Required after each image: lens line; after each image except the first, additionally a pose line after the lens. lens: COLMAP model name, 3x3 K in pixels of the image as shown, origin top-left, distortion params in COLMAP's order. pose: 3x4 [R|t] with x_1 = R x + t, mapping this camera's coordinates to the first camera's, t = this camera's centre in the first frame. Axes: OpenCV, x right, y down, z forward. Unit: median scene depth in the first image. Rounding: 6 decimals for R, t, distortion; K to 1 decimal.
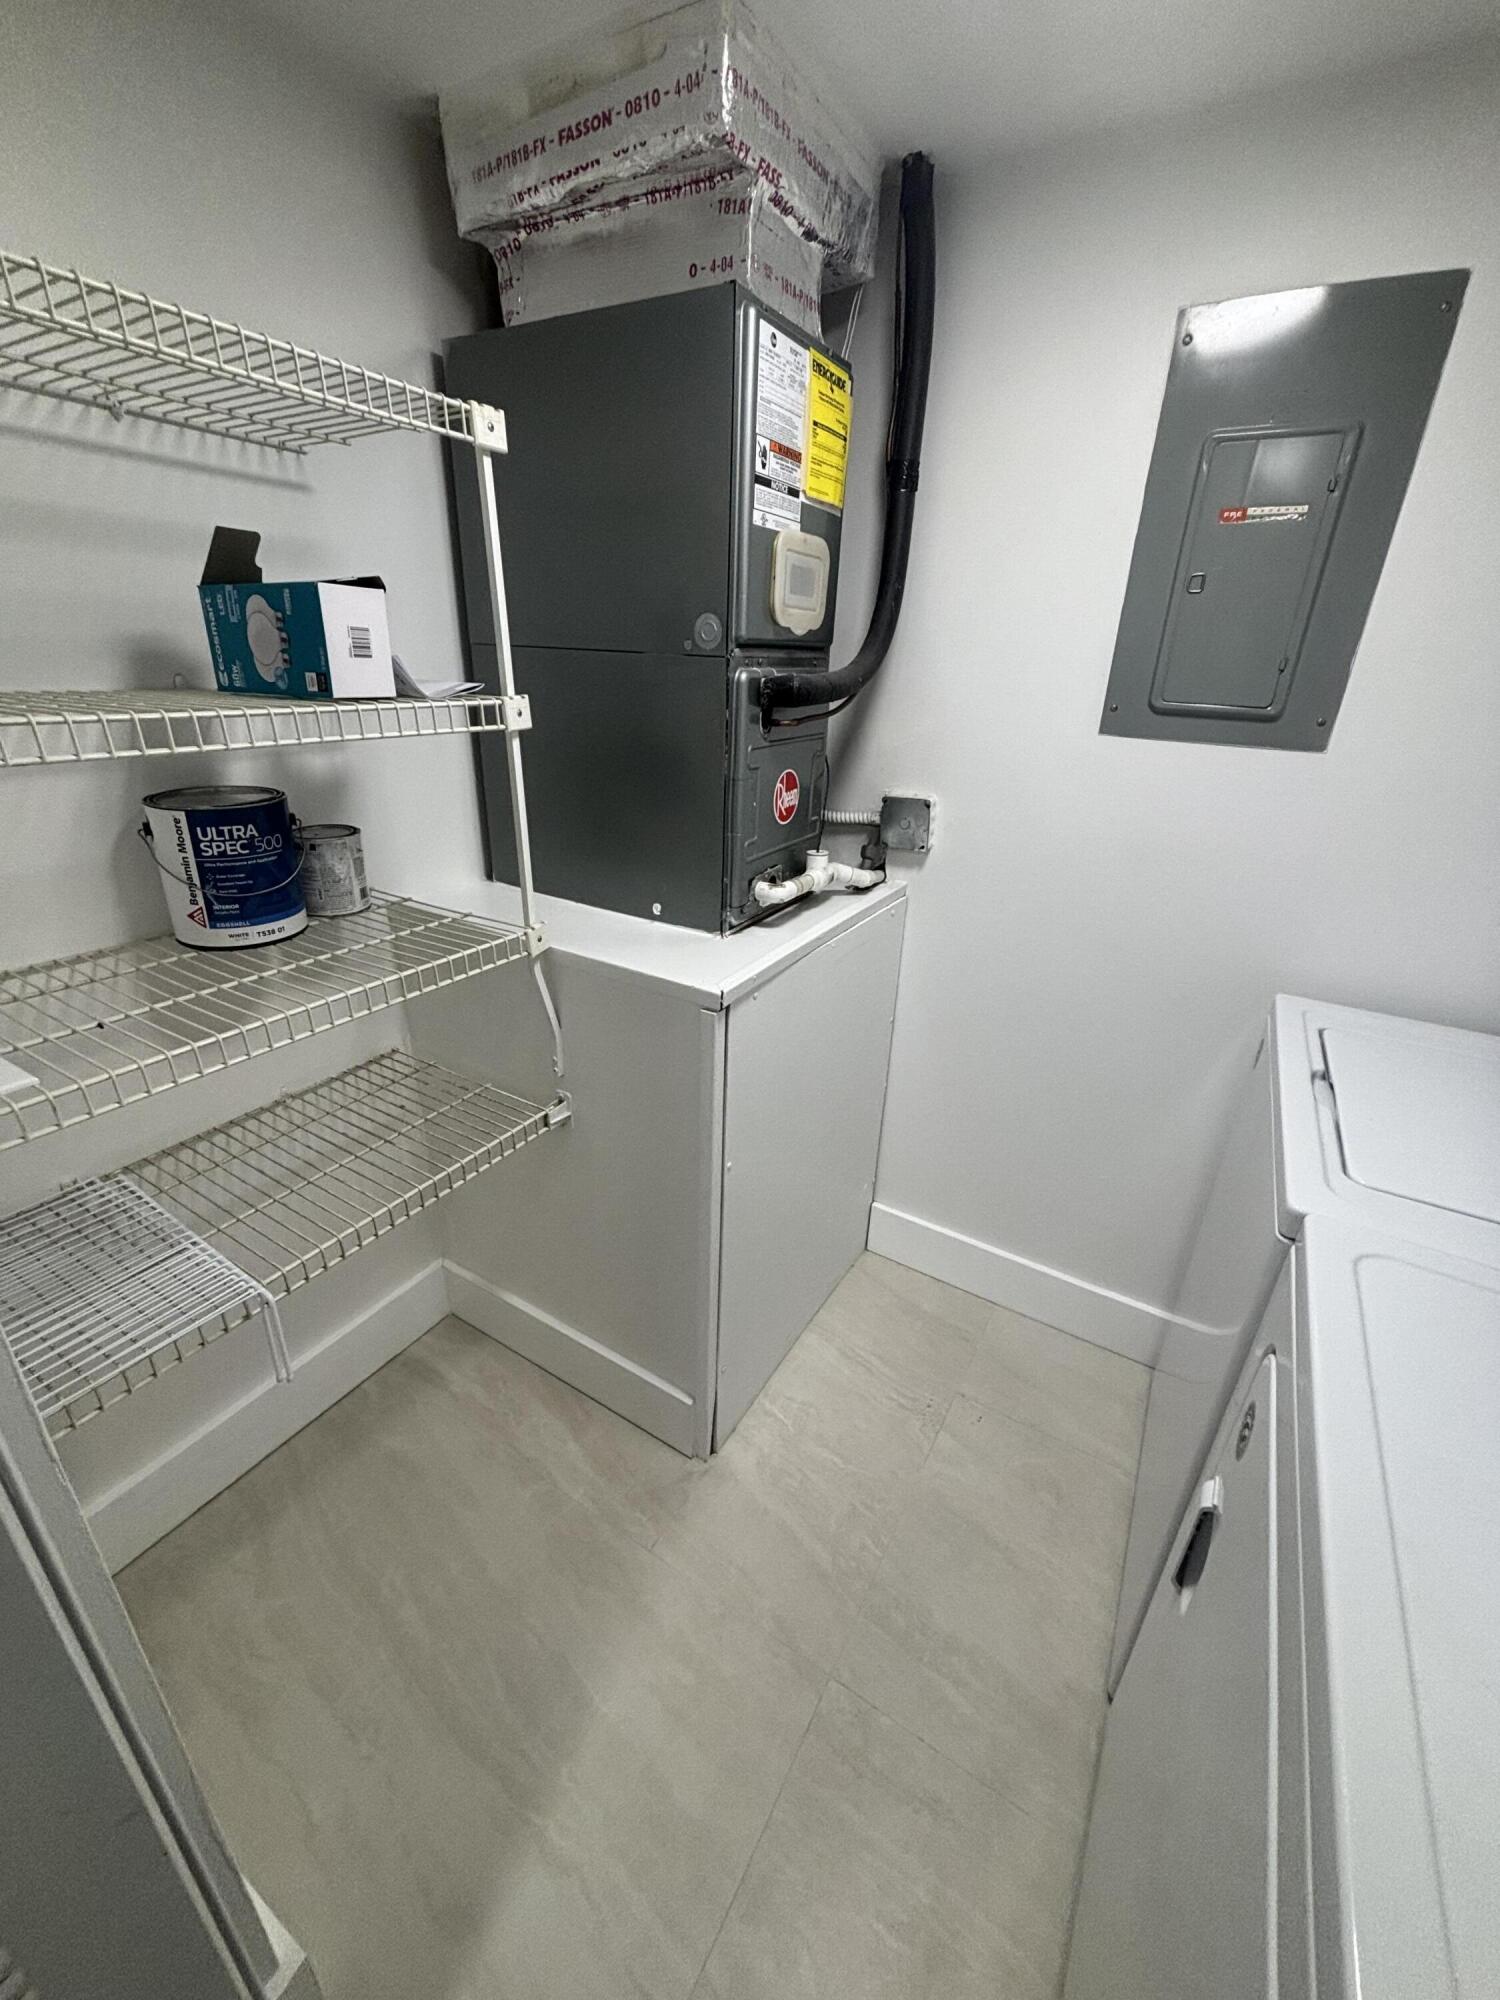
lens RADIAL K [[806.0, 0, 750.0], [0, 806.0, 1000.0], [0, 0, 1]] dist [0.011234, -0.007128]
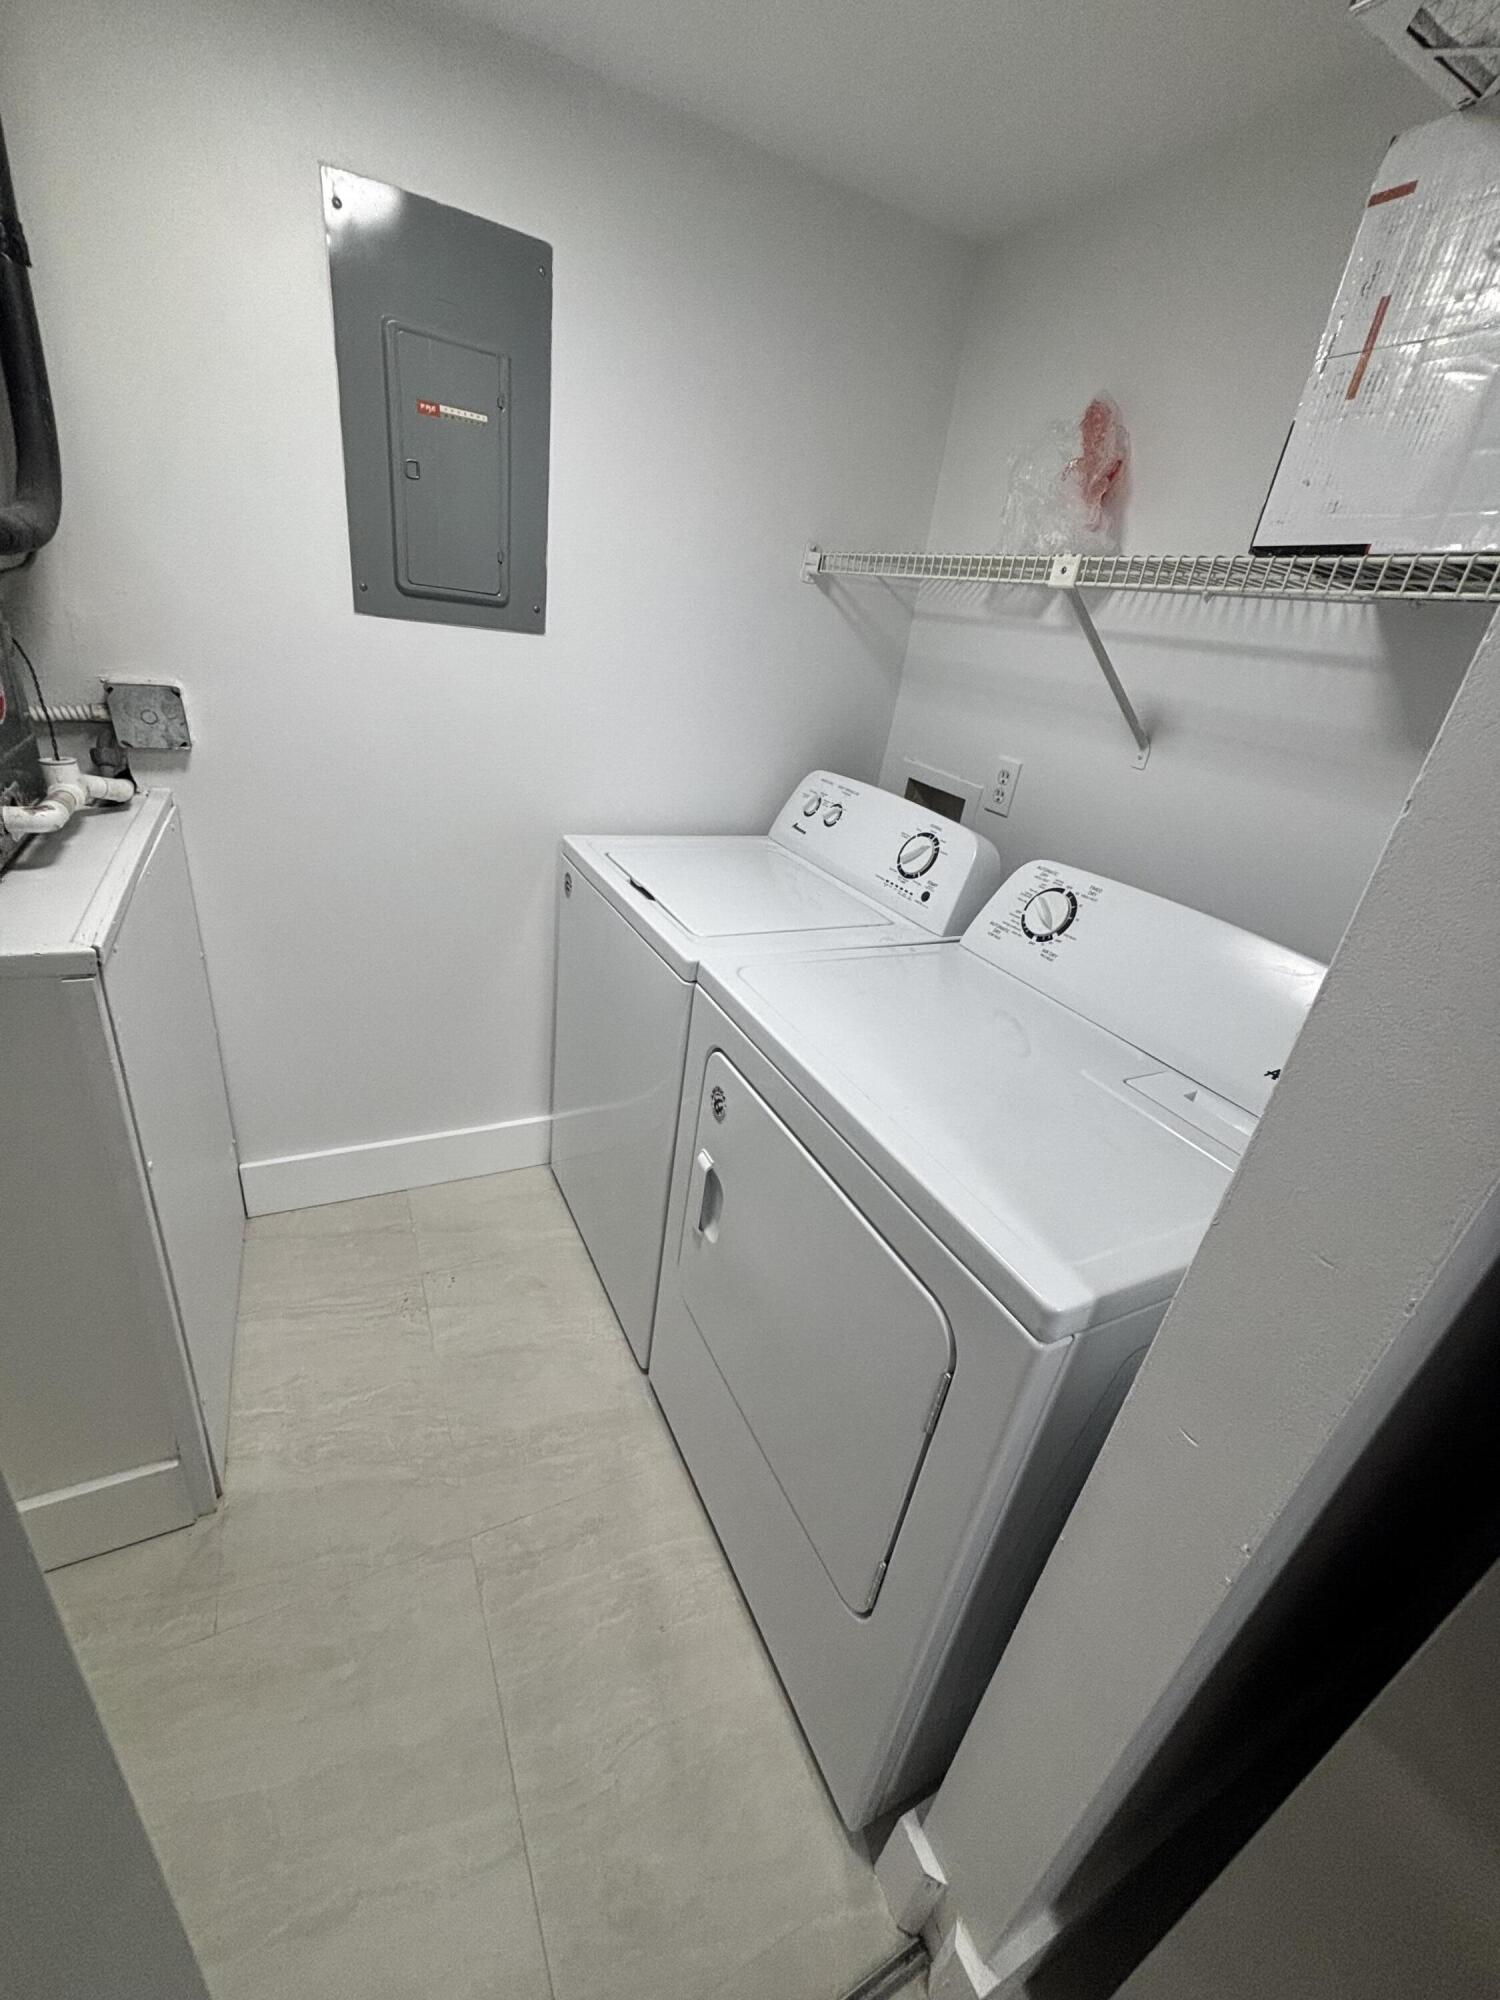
lens RADIAL K [[811.5, 0, 752.4], [0, 811.5, 997.6], [0, 0, 1]] dist [0.004591, -0.000161]
pose [[0.534088, -0.330540, 0.778135, -0.242218], [0.234606, 0.942200, 0.239205, -0.001911], [-0.812225, 0.054799, 0.580764, 0.030210]]
